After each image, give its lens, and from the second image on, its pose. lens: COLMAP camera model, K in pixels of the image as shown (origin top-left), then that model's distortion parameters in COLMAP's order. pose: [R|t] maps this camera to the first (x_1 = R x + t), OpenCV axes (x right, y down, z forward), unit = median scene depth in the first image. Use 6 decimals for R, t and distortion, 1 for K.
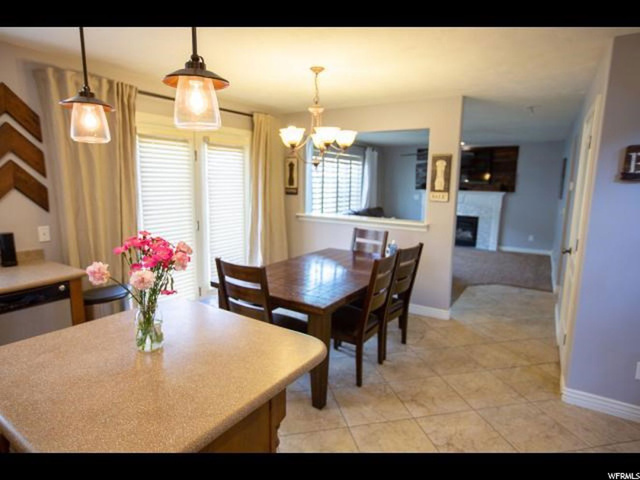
lens RADIAL K [[365.6, 0, 316.6], [0, 365.6, 236.5], [0, 0, 1]] dist [0.006377, -0.000104]
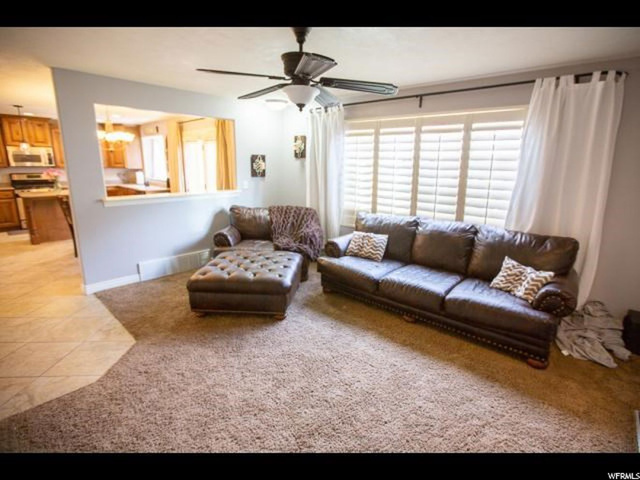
lens RADIAL K [[295.6, 0, 328.1], [0, 295.6, 226.8], [0, 0, 1]] dist [-0.024224, 0.003880]
pose [[-0.094595, 0.194231, -0.976384, 0.508002], [-0.170885, 0.963057, 0.208135, -0.119685], [0.980740, 0.186538, -0.057909, 0.840037]]
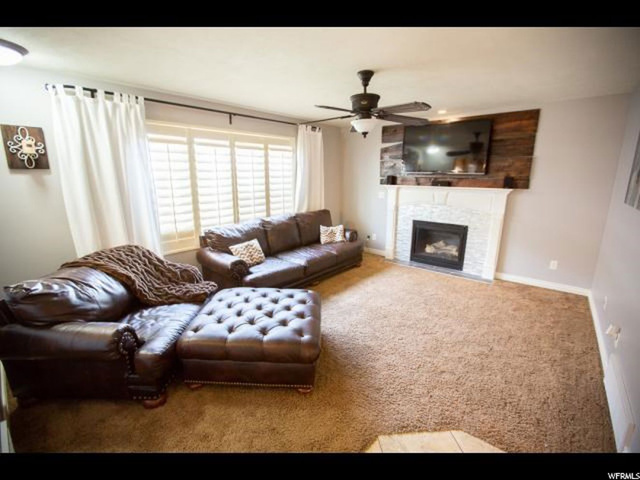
lens RADIAL K [[295.6, 0, 304.0], [0, 295.6, 241.4], [0, 0, 1]] dist [-0.024224, 0.003880]
pose [[0.990048, 0.010958, -0.140305, 0.230101], [-0.000977, 0.997476, 0.071005, -0.064631], [0.140729, -0.070161, 0.987559, 0.444280]]
